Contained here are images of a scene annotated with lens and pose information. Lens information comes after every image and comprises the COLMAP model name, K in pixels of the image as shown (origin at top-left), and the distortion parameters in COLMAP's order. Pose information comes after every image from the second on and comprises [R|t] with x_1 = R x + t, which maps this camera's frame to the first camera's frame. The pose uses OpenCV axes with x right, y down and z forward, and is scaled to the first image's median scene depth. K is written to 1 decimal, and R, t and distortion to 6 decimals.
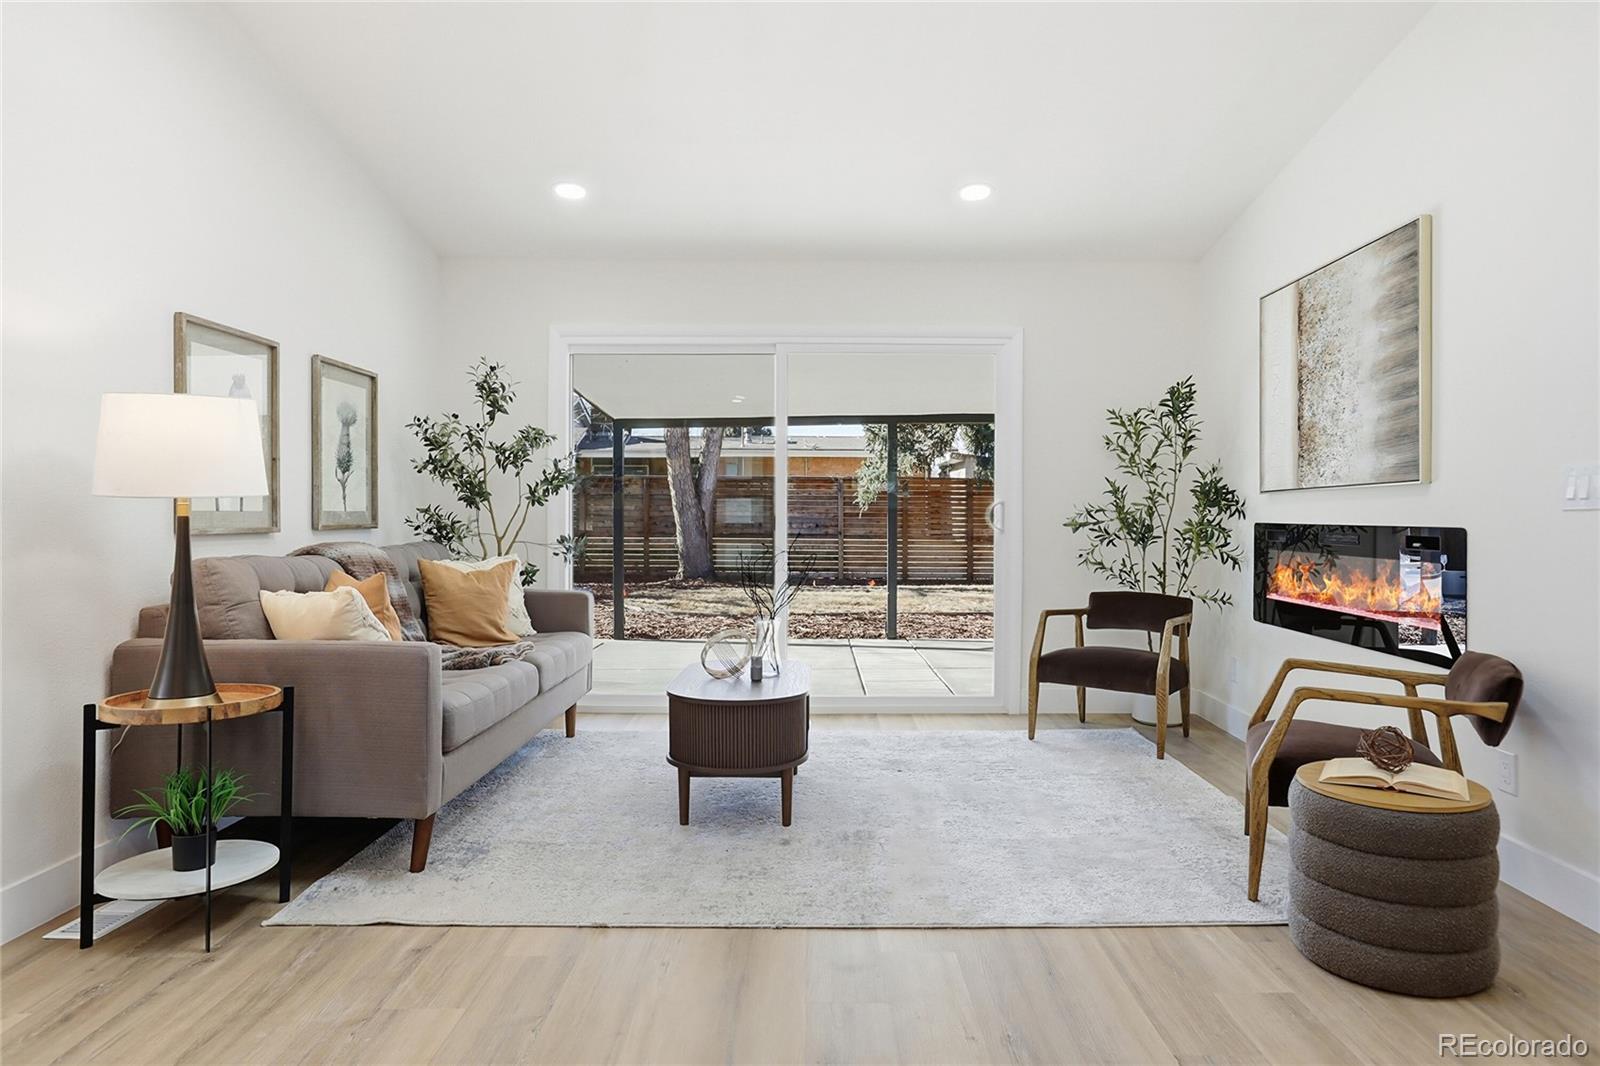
lens RADIAL K [[982.9, 0, 822.0], [0, 982.9, 529.8], [0, 0, 1]] dist [-0.017582, 0.005714]
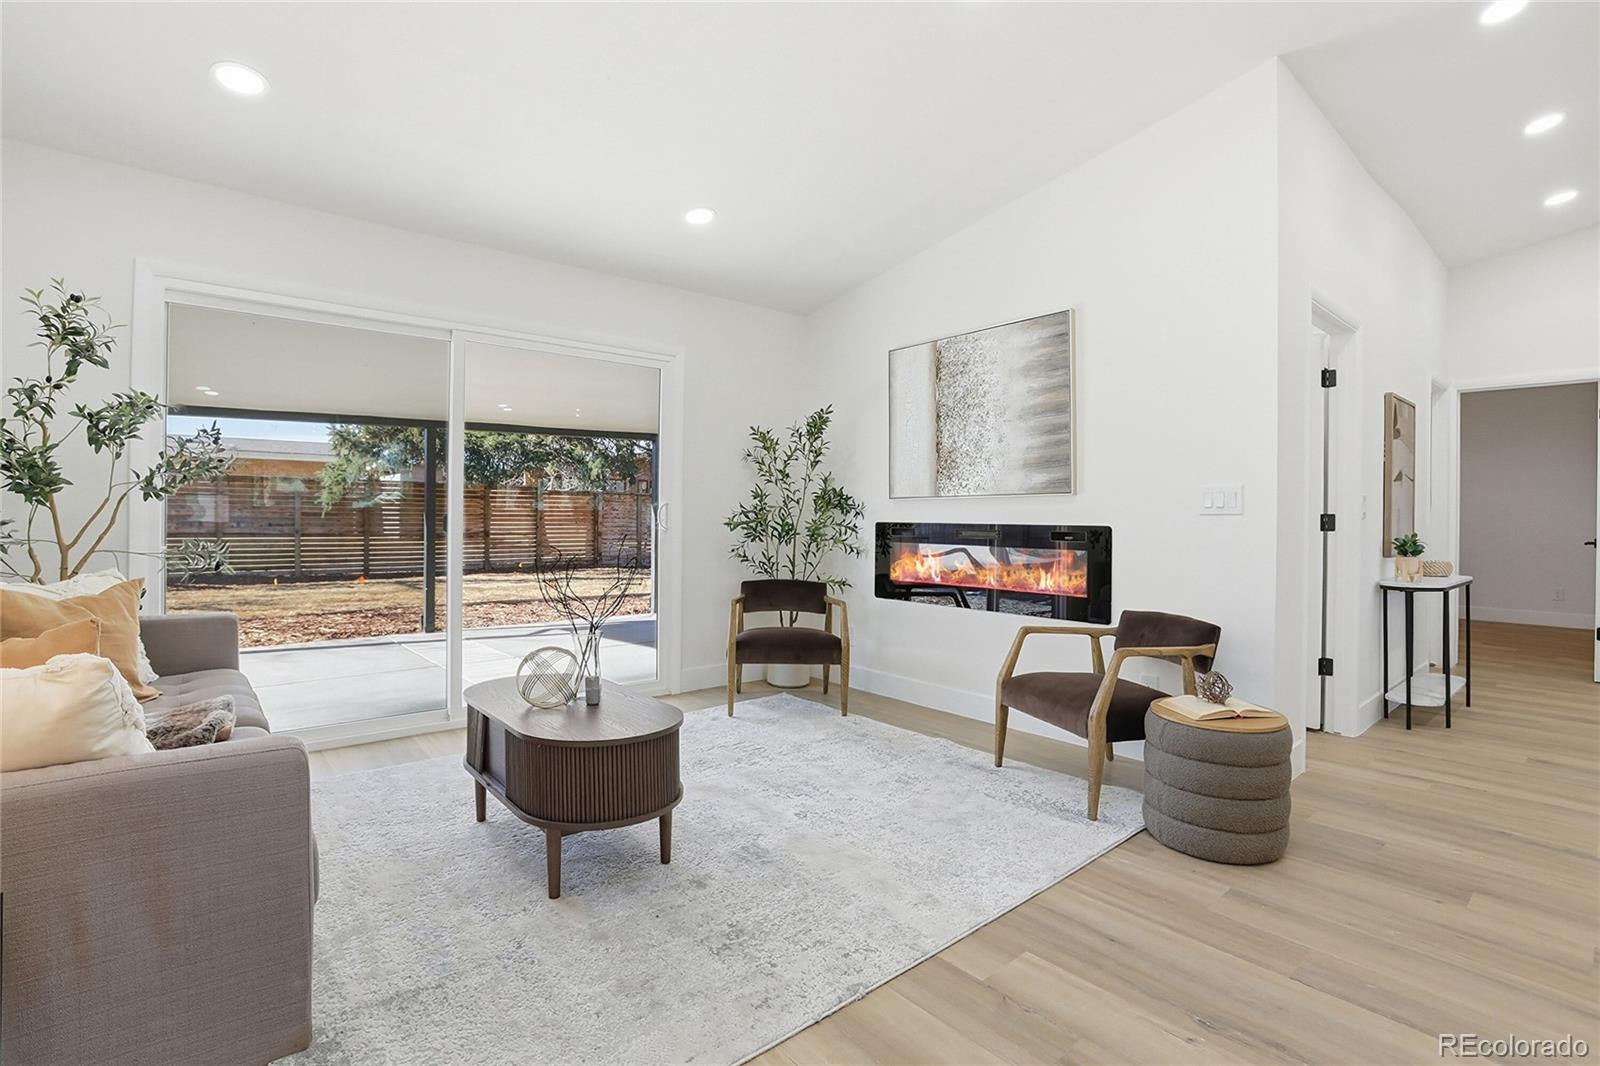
lens RADIAL K [[750.5, 0, 801.8], [0, 750.5, 522.1], [0, 0, 1]] dist [-0.050932, 0.014548]
pose [[0.769077, -0.002456, 0.639152, -0.266900], [0.005385, 0.999982, -0.002637, -0.004958], [-0.639134, 0.005470, 0.769076, 0.287136]]
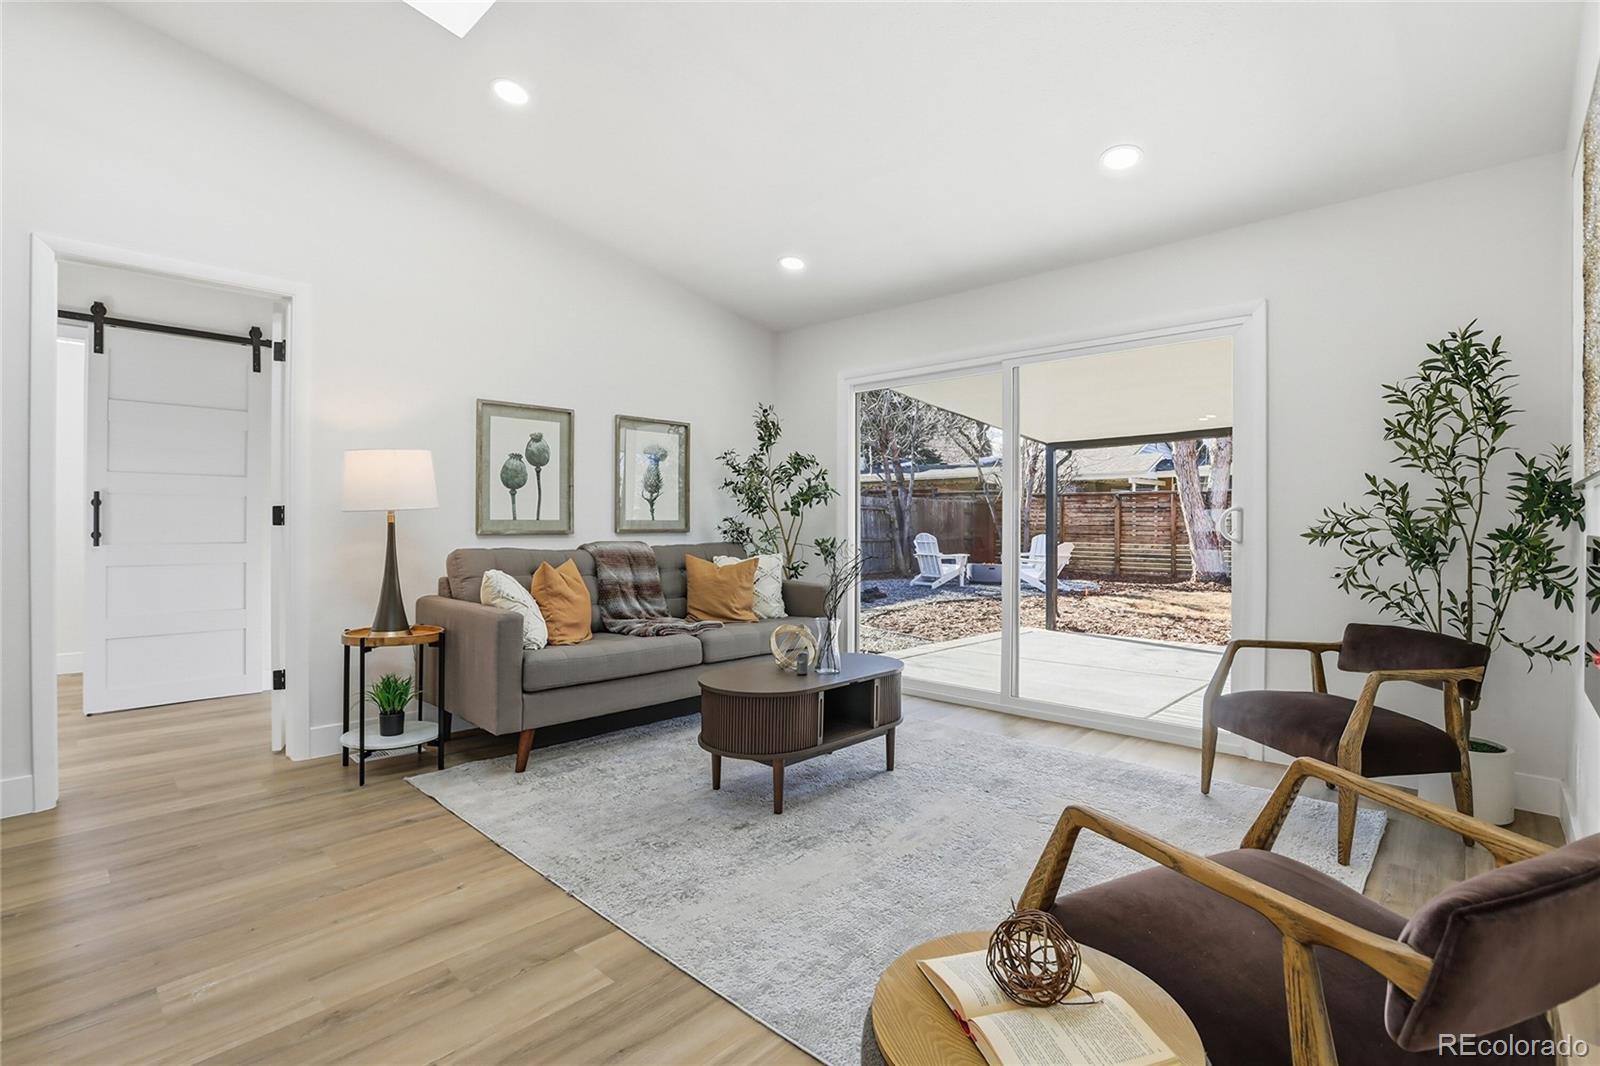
lens RADIAL K [[750.5, 0, 799.2], [0, 750.5, 528.9], [0, 0, 1]] dist [-0.050932, 0.014548]
pose [[0.722722, 0.005766, -0.691115, 0.388260], [-0.011990, 0.999919, -0.004196, -0.003394], [0.691035, 0.011319, 0.722732, 0.307737]]
